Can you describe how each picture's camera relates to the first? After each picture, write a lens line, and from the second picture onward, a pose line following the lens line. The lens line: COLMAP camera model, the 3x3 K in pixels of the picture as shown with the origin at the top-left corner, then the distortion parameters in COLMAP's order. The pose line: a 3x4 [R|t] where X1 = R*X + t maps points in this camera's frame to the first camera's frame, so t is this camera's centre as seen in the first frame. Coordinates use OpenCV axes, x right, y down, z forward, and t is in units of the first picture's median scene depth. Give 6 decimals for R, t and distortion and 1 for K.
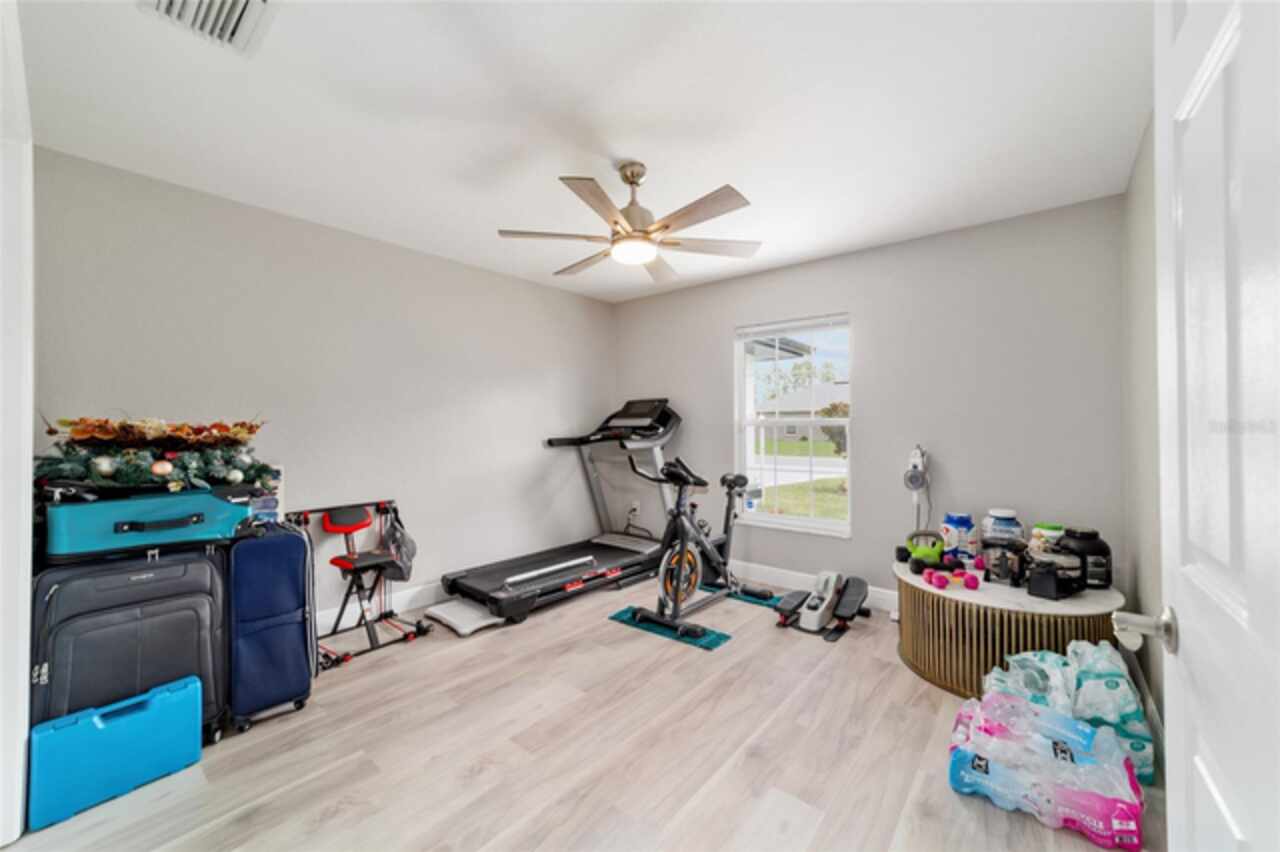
lens RADIAL K [[491.8, 0, 635.0], [0, 491.8, 418.6], [0, 0, 1]] dist [-0.017027, 0.007693]
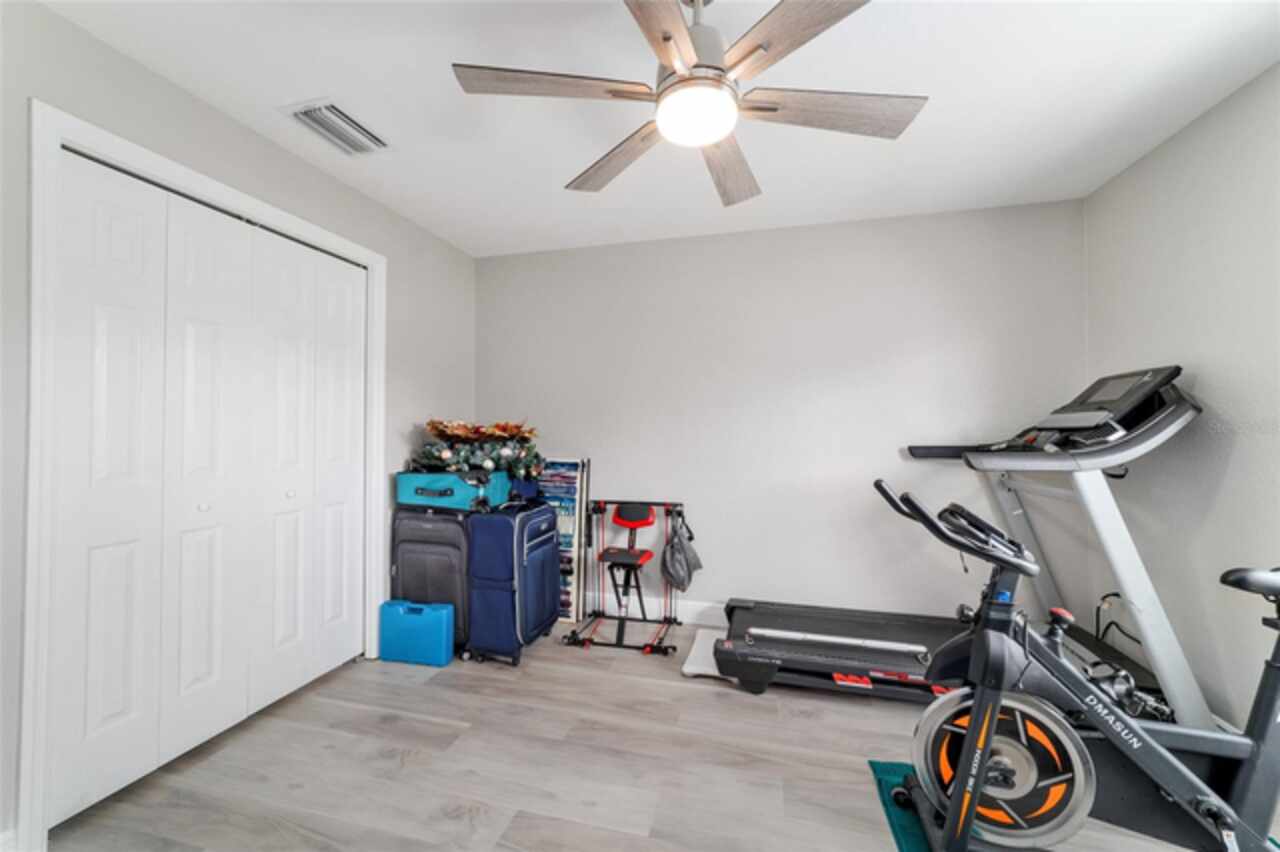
lens RADIAL K [[491.8, 0, 635.0], [0, 491.8, 418.6], [0, 0, 1]] dist [-0.017027, 0.007693]
pose [[0.431517, -0.015143, -0.901978, 0.423447], [0.010355, 0.999876, -0.011833, 0.012139], [0.902045, -0.004234, 0.431620, 0.619448]]
